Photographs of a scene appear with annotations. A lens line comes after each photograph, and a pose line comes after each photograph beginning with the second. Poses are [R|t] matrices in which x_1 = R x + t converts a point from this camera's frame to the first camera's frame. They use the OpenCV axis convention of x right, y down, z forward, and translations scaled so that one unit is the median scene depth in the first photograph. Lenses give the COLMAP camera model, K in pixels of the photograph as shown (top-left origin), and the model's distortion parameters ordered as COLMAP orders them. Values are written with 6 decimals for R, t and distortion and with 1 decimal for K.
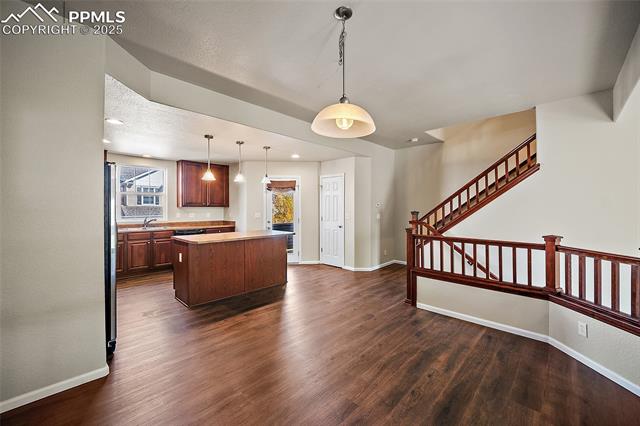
lens RADIAL K [[257.2, 0, 317.4], [0, 257.2, 210.5], [0, 0, 1]] dist [-0.000189, -0.000173]
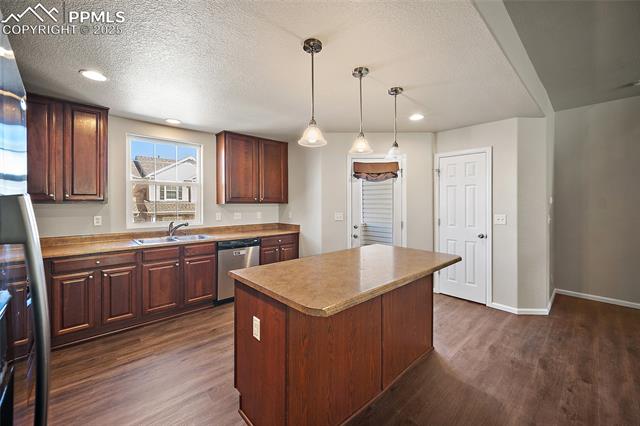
lens RADIAL K [[254.8, 0, 317.8], [0, 254.8, 205.0], [0, 0, 1]] dist [-0.001518, -0.000334]
pose [[0.998336, -0.001626, -0.057643, -0.257357], [0.001648, 0.999999, 0.000337, -0.010957], [0.057642, -0.000431, 0.998337, 0.373358]]
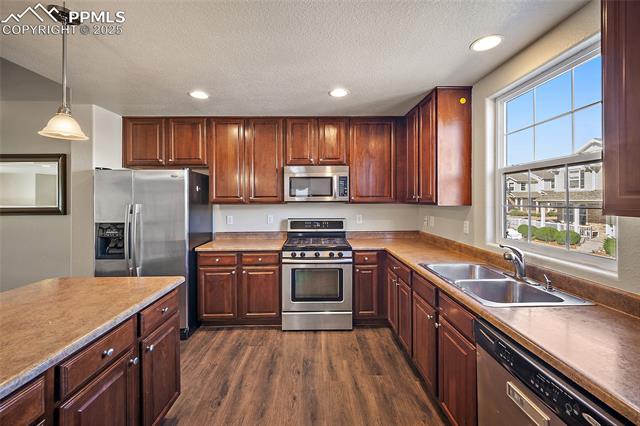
lens RADIAL K [[257.2, 0, 317.4], [0, 257.2, 210.5], [0, 0, 1]] dist [-0.000189, -0.000173]
pose [[-0.699480, 0.032325, -0.713921, -0.282078], [-0.000864, 0.998938, 0.046077, -0.024356], [0.714652, 0.032847, -0.698709, 0.987940]]
